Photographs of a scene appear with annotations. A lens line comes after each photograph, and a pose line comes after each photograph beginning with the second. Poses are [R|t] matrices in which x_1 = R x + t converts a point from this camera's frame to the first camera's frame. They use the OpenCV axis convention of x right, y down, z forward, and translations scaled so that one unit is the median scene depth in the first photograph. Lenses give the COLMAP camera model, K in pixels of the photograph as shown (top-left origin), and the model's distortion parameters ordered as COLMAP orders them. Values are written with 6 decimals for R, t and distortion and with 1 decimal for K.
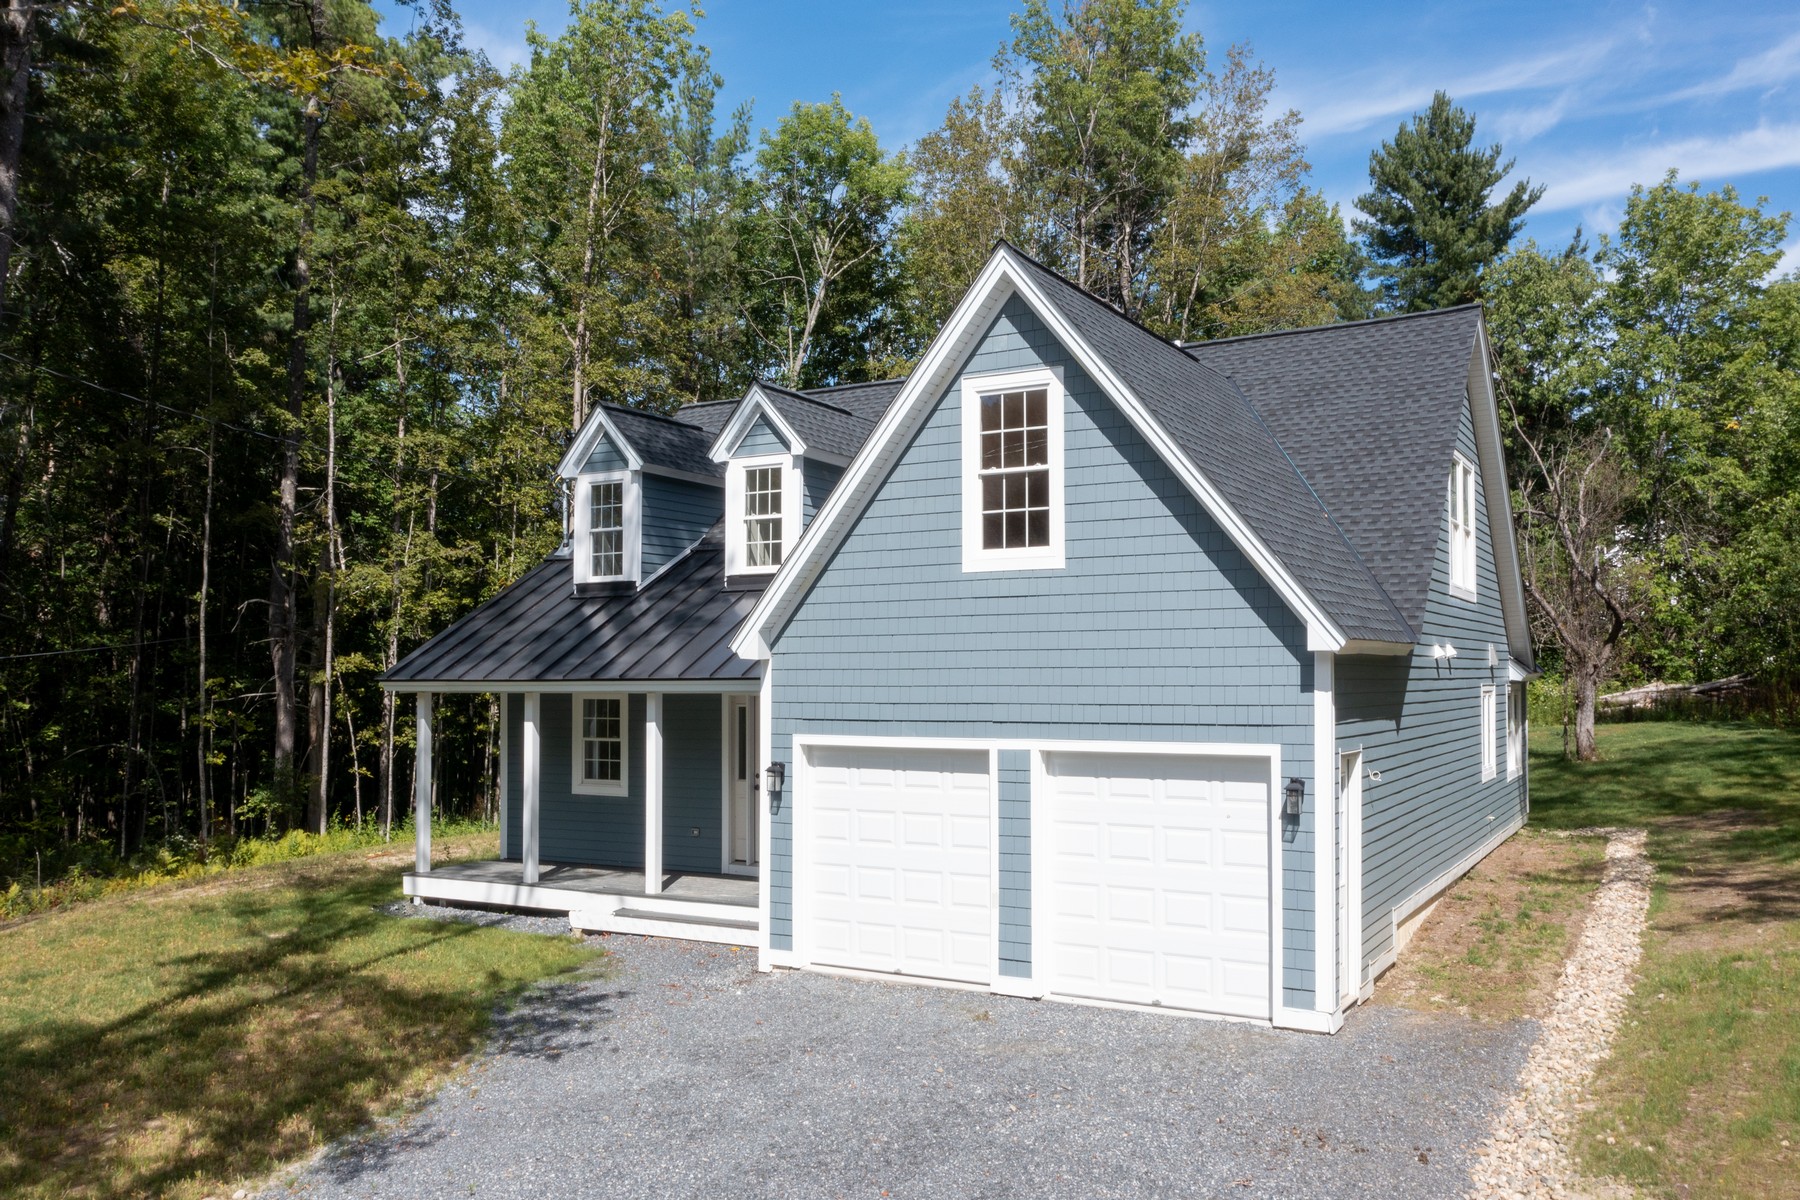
lens RADIAL K [[1420.9, 0, 902.9], [0, 1420.9, 605.0], [0, 0, 1]] dist [-0.008540, -0.000512]
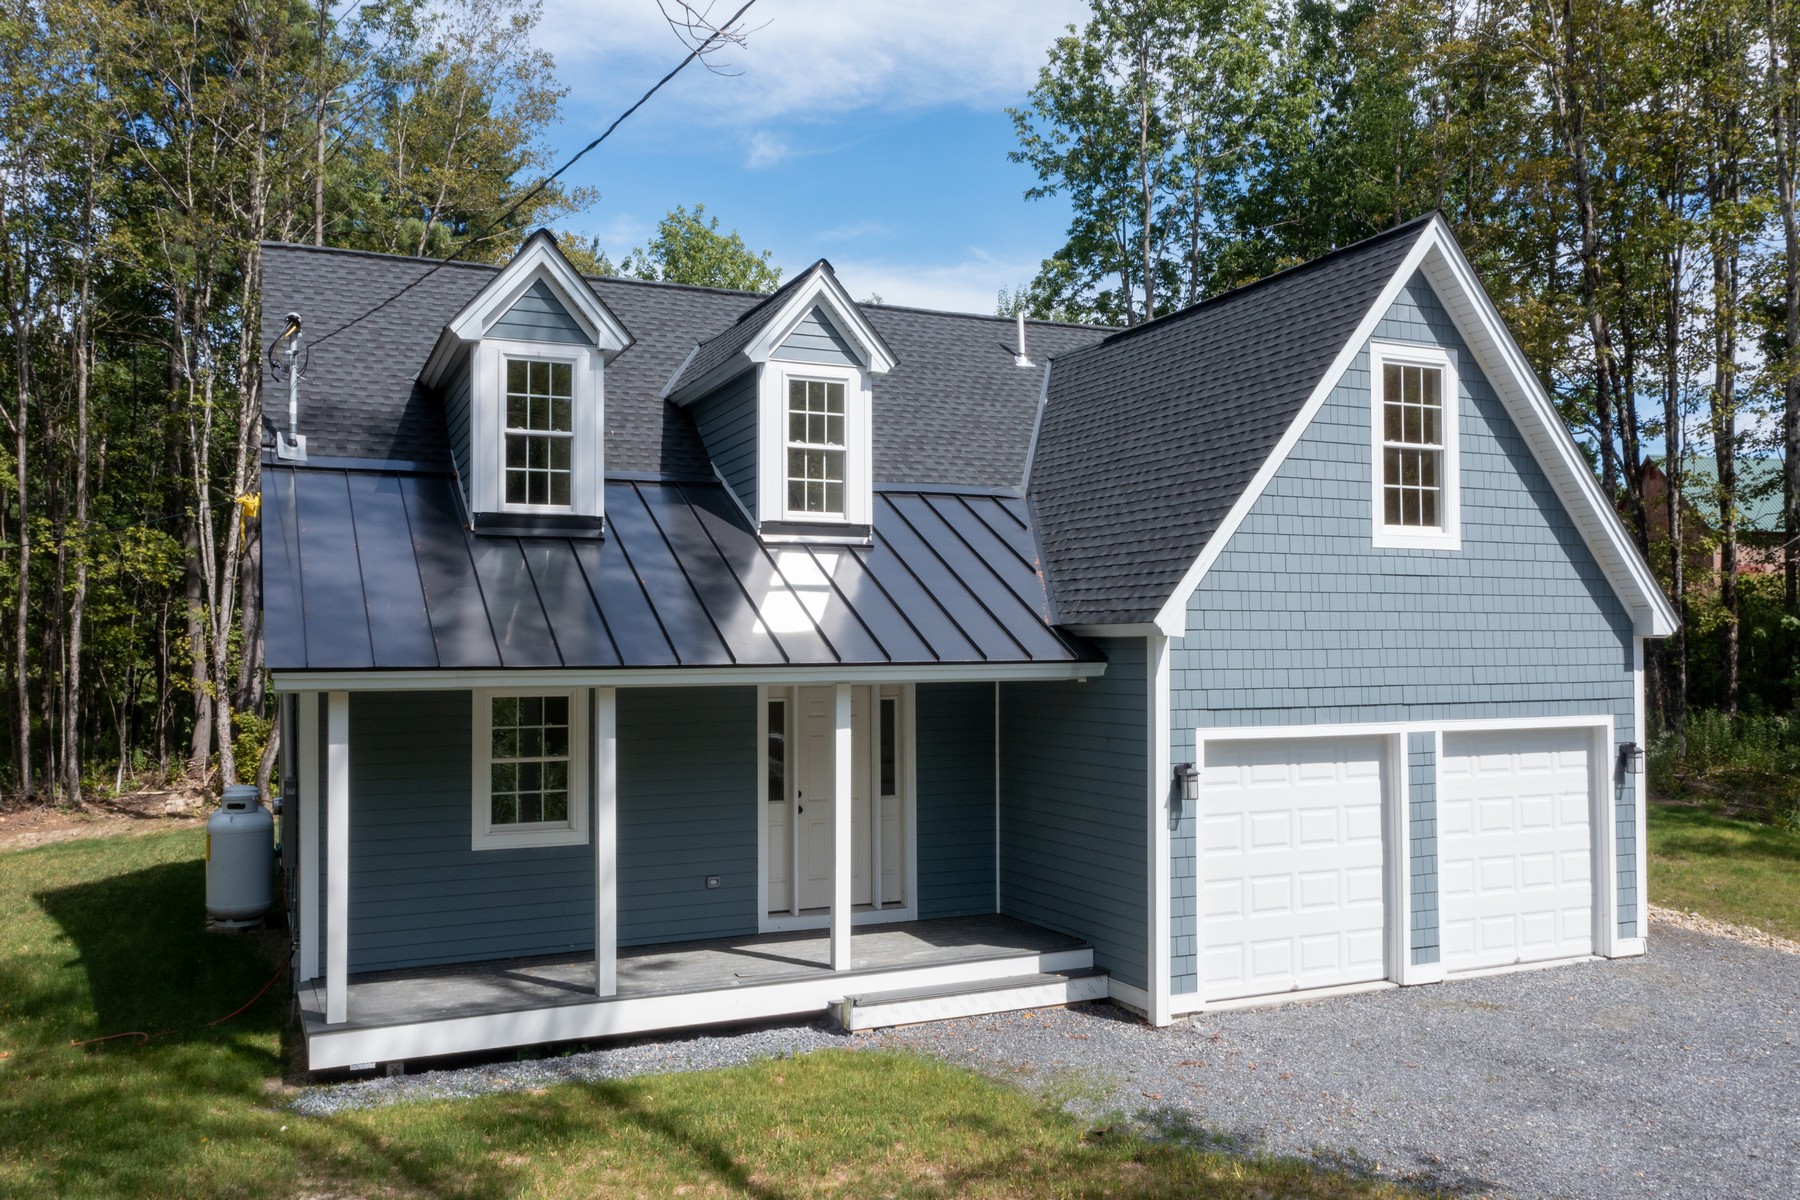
lens RADIAL K [[1420.9, 0, 902.9], [0, 1420.9, 605.0], [0, 0, 1]] dist [-0.008540, -0.000512]
pose [[0.584996, 0.029271, 0.810508, -0.904696], [-0.036423, 0.999288, -0.009800, 0.036069], [-0.810218, -0.023788, 0.585646, 0.703517]]
